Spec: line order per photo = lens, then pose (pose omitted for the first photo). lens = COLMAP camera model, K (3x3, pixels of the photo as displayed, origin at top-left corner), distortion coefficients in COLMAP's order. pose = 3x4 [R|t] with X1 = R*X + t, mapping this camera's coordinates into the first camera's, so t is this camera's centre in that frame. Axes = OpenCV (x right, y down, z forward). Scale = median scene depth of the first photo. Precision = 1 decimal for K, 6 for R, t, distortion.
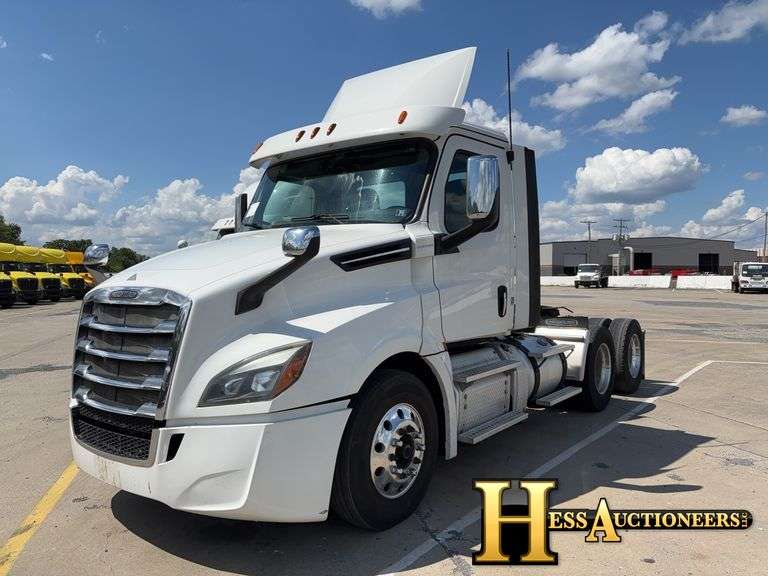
lens RADIAL K [[582.2, 0, 390.0], [0, 582.2, 270.4], [0, 0, 1]] dist [0.036024, -0.004430]
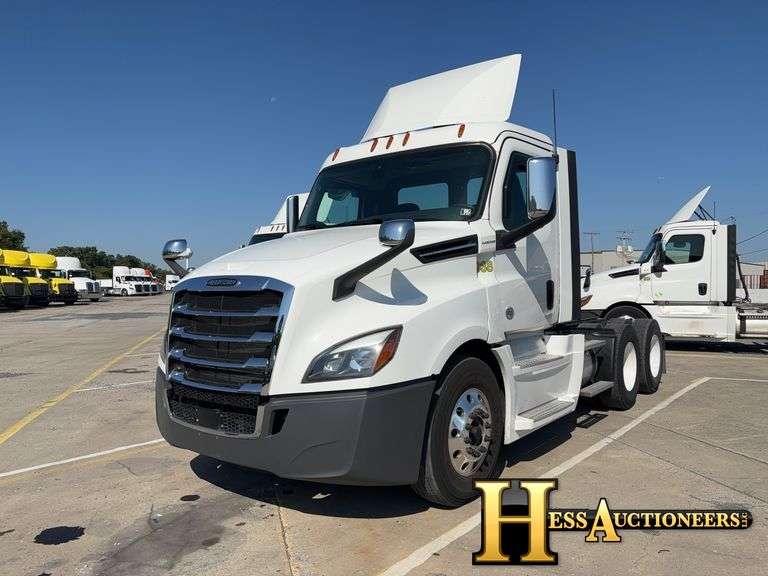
lens RADIAL K [[582.2, 0, 378.3], [0, 582.2, 283.0], [0, 0, 1]] dist [0.036024, -0.004430]
pose [[0.999982, 0.005435, 0.002365, -0.149337], [-0.005440, 0.999983, 0.002071, 0.033774], [-0.002354, -0.002084, 0.999995, -0.067036]]
